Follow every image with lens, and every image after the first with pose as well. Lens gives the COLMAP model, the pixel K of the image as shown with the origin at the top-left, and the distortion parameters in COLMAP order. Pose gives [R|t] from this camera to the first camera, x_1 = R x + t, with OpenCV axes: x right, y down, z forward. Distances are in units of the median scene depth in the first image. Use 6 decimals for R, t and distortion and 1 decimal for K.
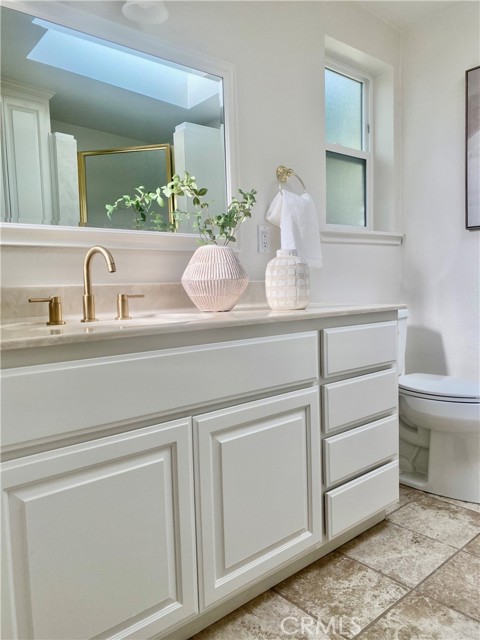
lens RADIAL K [[492.9, 0, 242.1], [0, 492.9, 317.2], [0, 0, 1]] dist [0.041161, -0.034934]
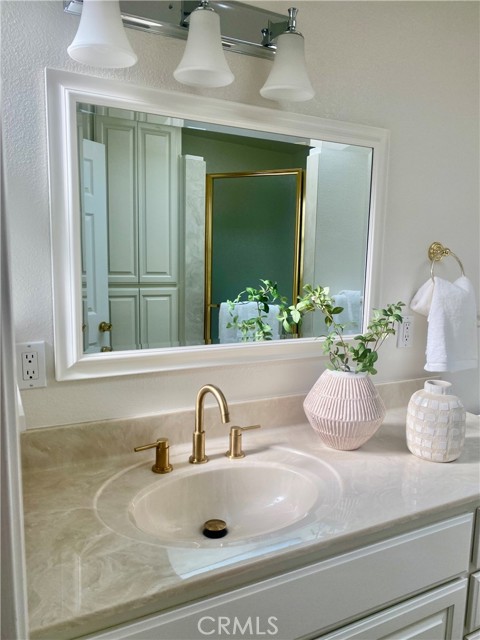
lens RADIAL K [[492.9, 0, 239.5], [0, 492.9, 321.0], [0, 0, 1]] dist [0.041161, -0.034934]
pose [[0.968327, 0.083458, -0.235326, -0.042497], [-0.066901, 0.994745, 0.077498, -0.287390], [0.240557, -0.059300, 0.968822, 0.151073]]
